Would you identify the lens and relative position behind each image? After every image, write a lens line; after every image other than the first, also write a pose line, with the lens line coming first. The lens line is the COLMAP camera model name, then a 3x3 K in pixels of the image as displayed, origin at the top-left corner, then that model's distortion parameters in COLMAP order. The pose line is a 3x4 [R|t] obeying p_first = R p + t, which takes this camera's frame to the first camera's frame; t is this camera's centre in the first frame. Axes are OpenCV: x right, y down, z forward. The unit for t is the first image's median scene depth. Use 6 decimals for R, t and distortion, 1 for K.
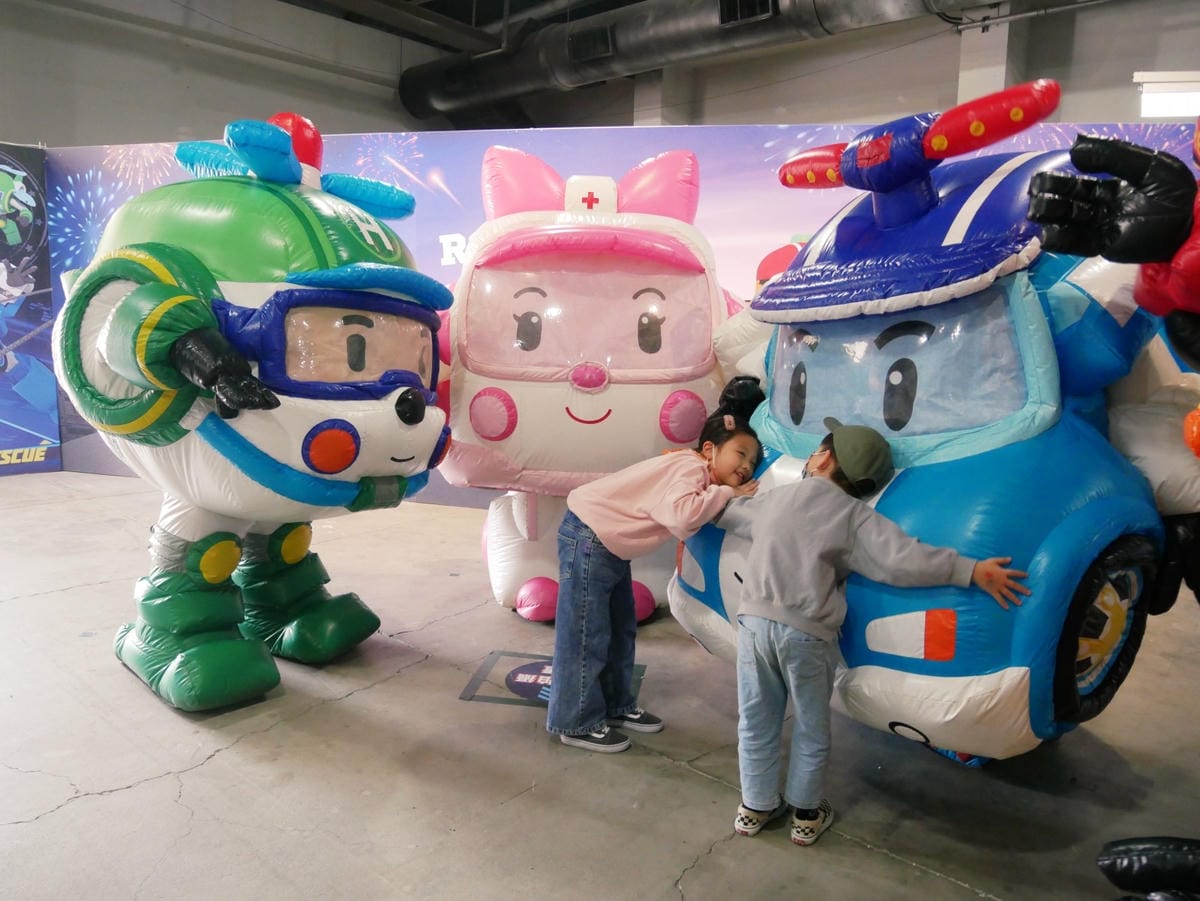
lens RADIAL K [[856.2, 0, 600.0], [0, 856.2, 450.5], [0, 0, 1]] dist [-0.050520, 0.025985]
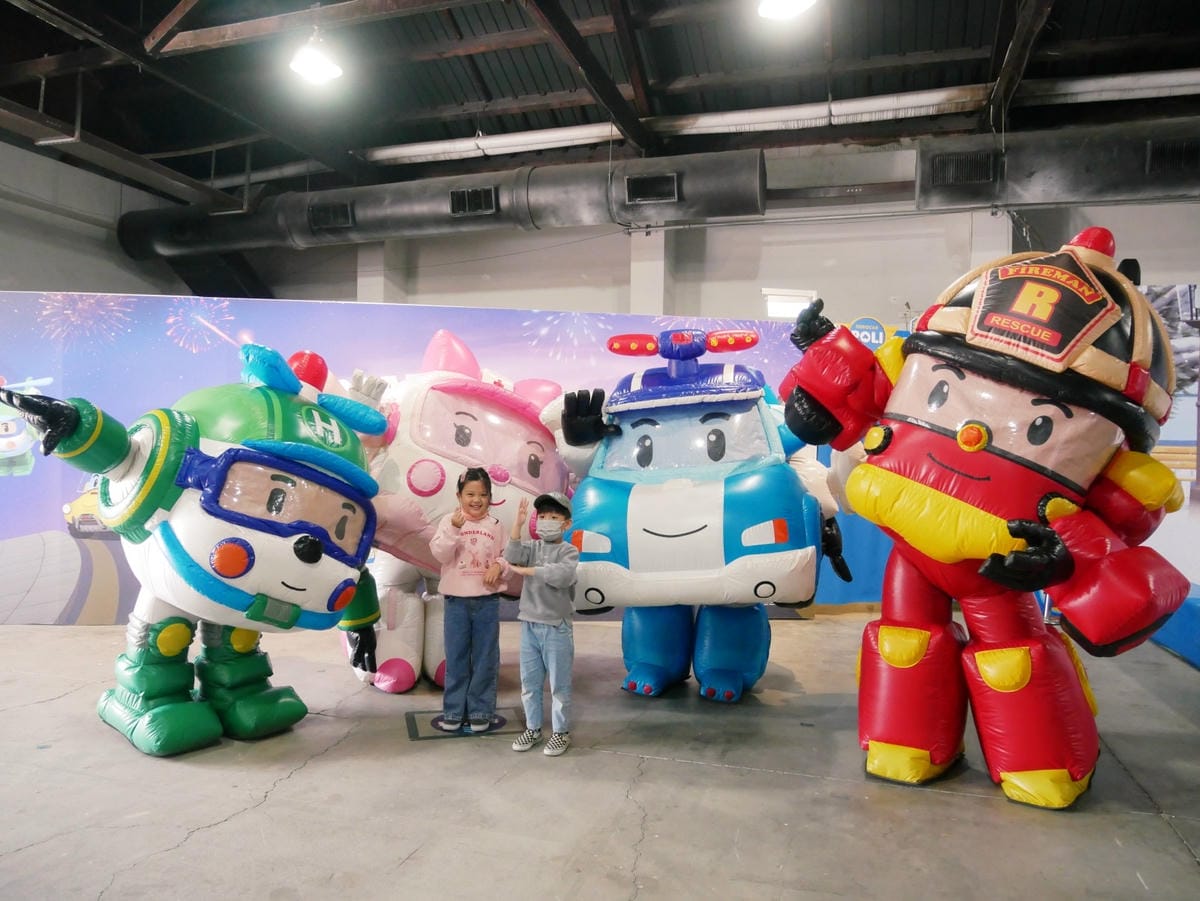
lens RADIAL K [[853.7, 0, 600.0], [0, 853.7, 450.5], [0, 0, 1]] dist [0.000982, 0.001571]
pose [[0.919410, -0.014457, 0.393035, -0.149261], [0.072284, 0.988513, -0.132729, 0.012531], [-0.386601, 0.150442, 0.909894, -0.150284]]
